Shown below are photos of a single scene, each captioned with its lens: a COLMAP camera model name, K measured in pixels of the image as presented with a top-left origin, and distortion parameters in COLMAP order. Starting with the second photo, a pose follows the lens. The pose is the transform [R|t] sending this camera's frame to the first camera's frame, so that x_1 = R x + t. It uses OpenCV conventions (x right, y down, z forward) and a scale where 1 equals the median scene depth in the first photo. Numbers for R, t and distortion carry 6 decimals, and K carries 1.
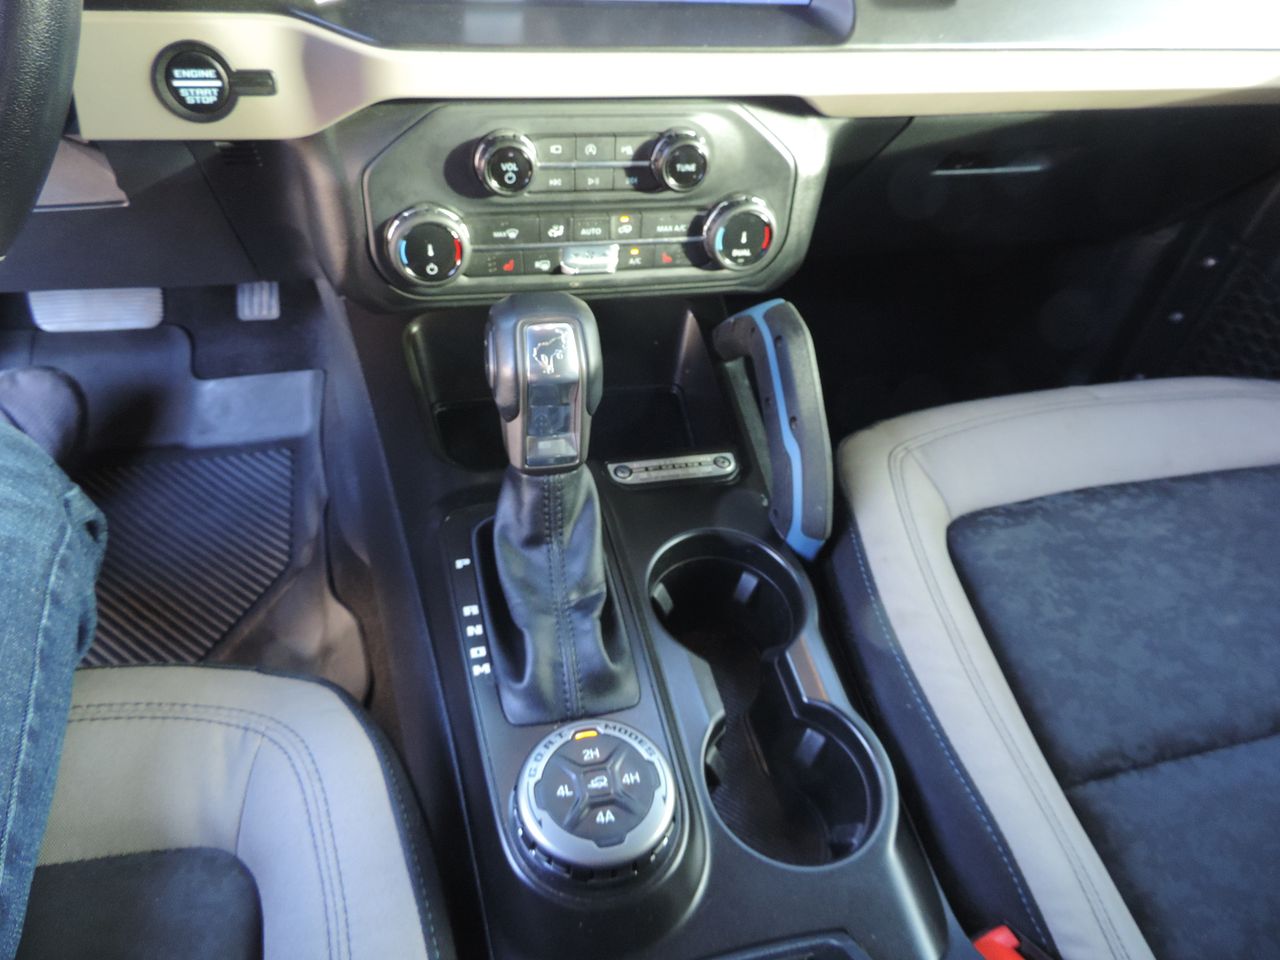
lens RADIAL K [[918.6, 0, 640.2], [0, 918.6, 481.8], [0, 0, 1]] dist [0.008679, -0.017760]
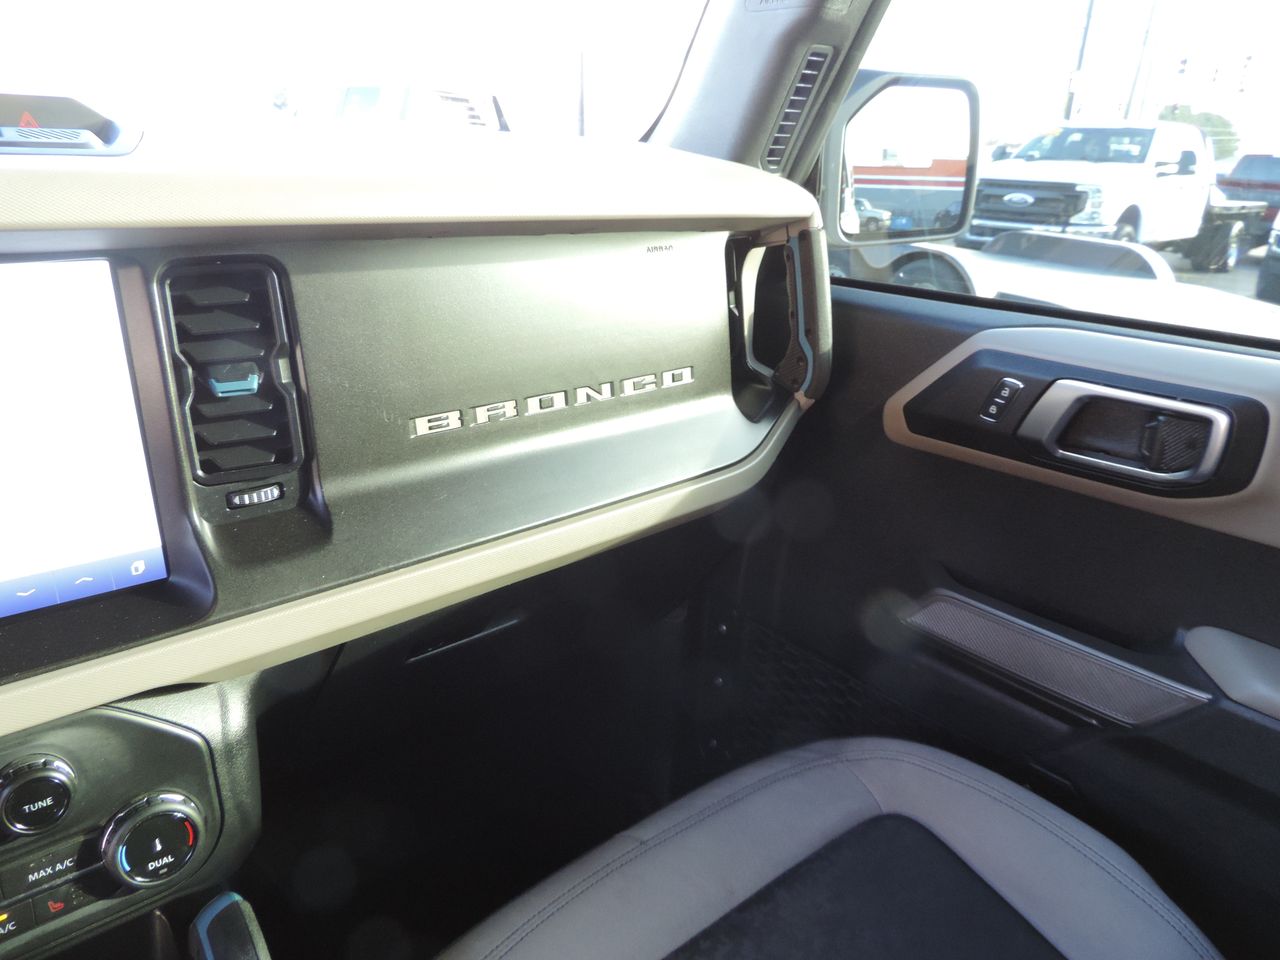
lens RADIAL K [[918.6, 0, 640.7], [0, 918.6, 483.3], [0, 0, 1]] dist [0.008679, -0.017760]
pose [[0.894024, -0.209905, 0.395805, 0.239944], [0.343959, 0.887668, -0.306165, -0.154902], [-0.287078, 0.409859, 0.865795, 0.048438]]
